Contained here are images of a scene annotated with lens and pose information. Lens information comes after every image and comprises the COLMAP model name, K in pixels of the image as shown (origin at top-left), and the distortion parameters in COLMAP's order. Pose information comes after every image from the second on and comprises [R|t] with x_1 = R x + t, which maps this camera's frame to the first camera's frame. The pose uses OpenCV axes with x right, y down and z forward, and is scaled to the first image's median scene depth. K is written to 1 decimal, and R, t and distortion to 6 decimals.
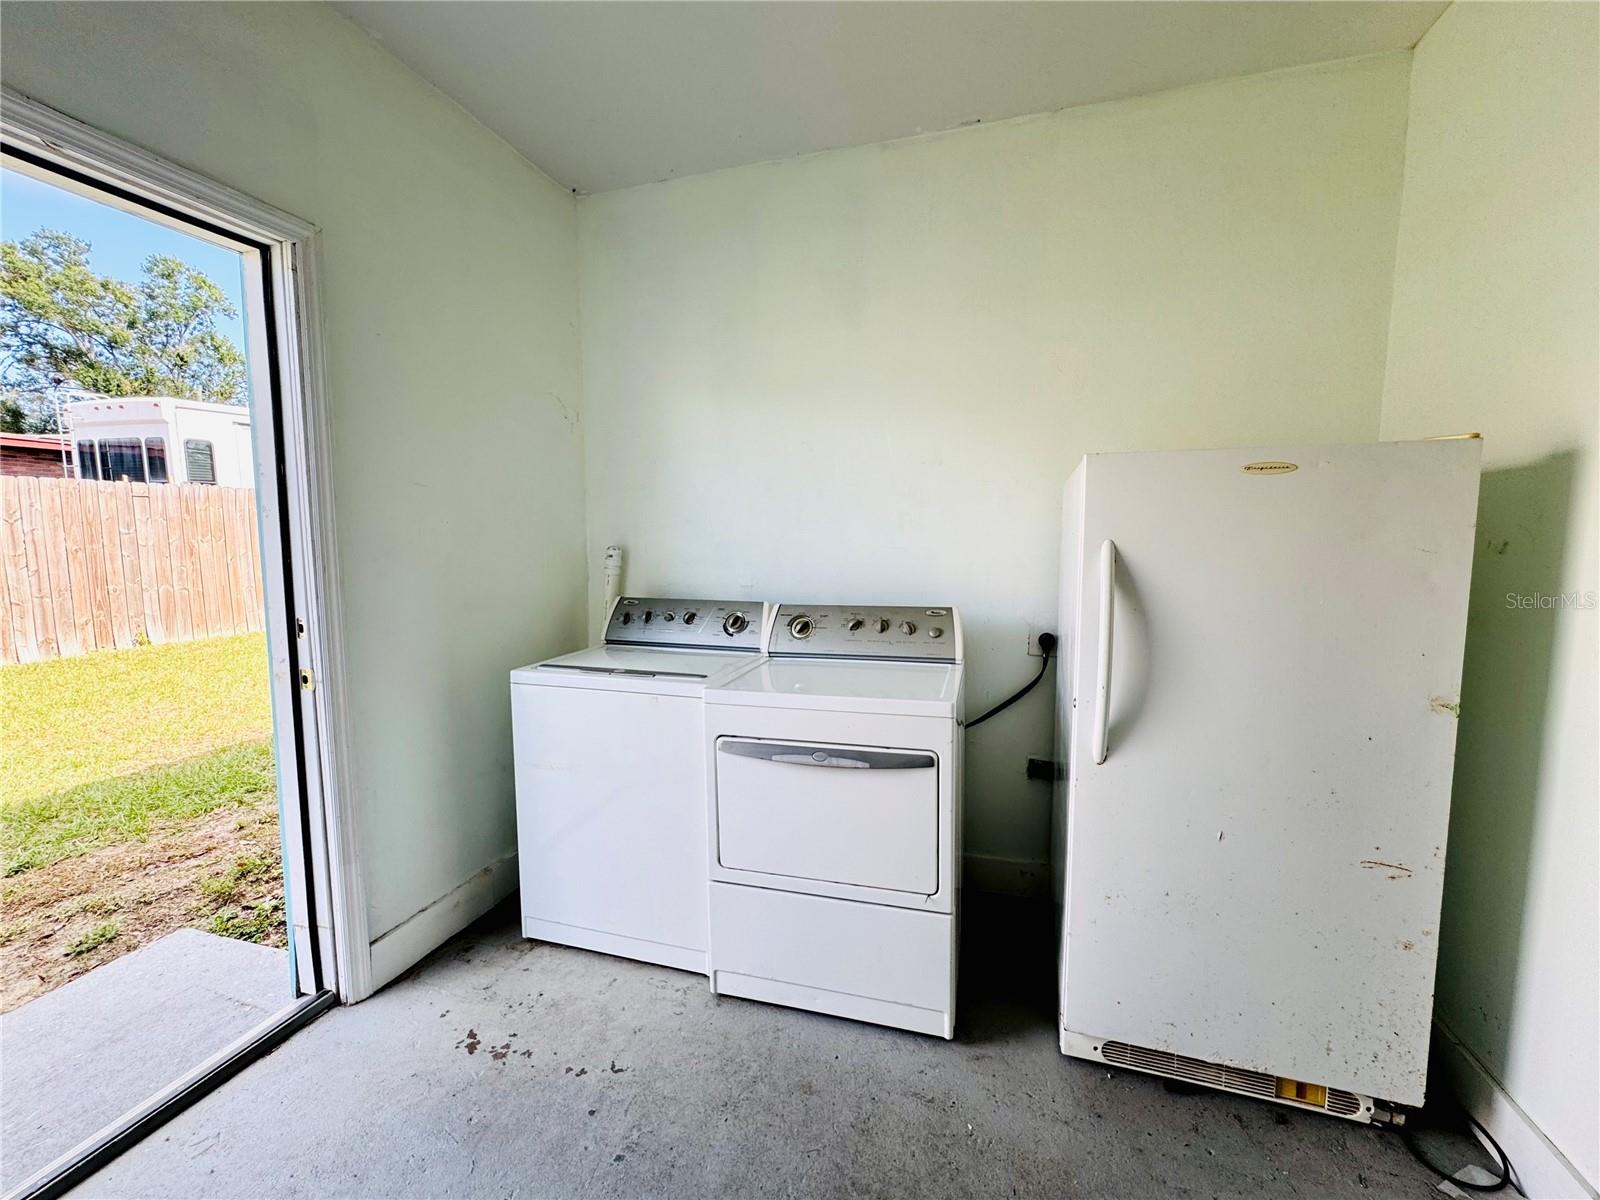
lens RADIAL K [[640.5, 0, 801.5], [0, 640.5, 594.9], [0, 0, 1]] dist [-0.002475, 0.000313]
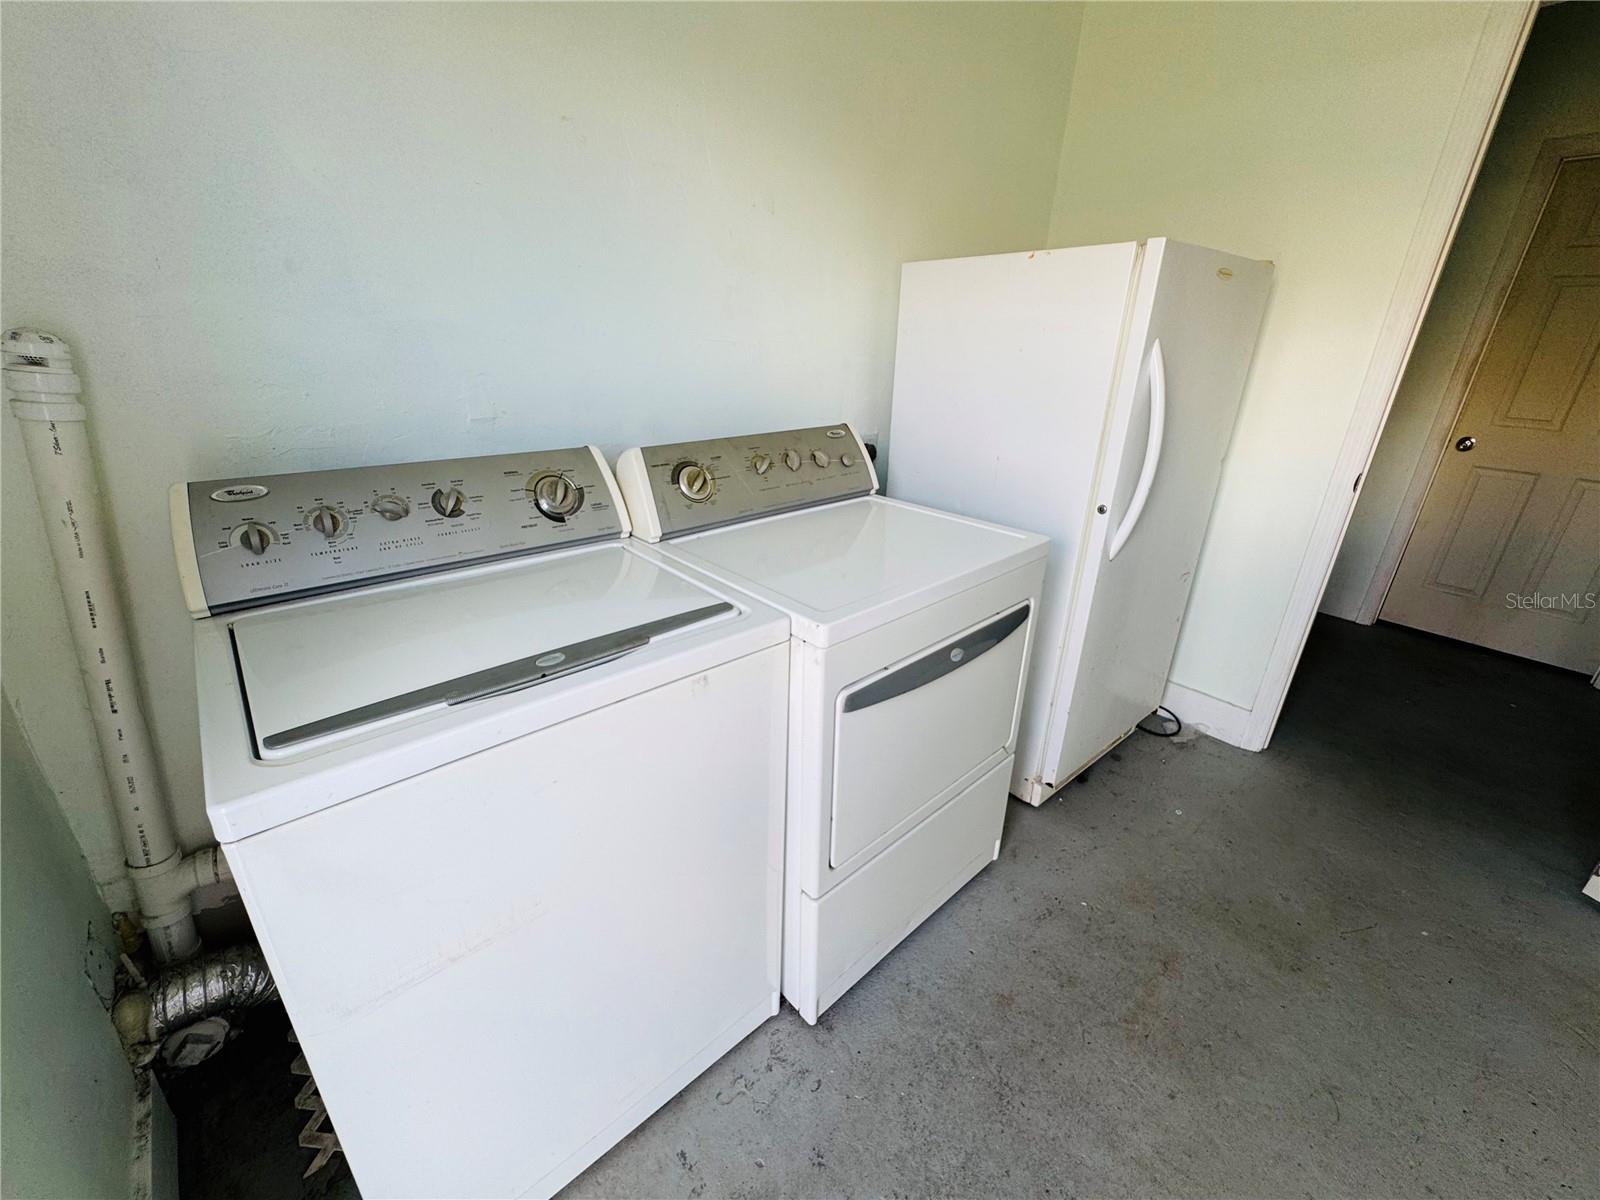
lens RADIAL K [[640.5, 0, 801.5], [0, 640.5, 594.9], [0, 0, 1]] dist [-0.002475, 0.000313]
pose [[0.525801, -0.303689, 0.794548, -0.459412], [0.048510, 0.943280, 0.328435, -0.043668], [-0.849223, -0.134148, 0.510709, 0.587326]]
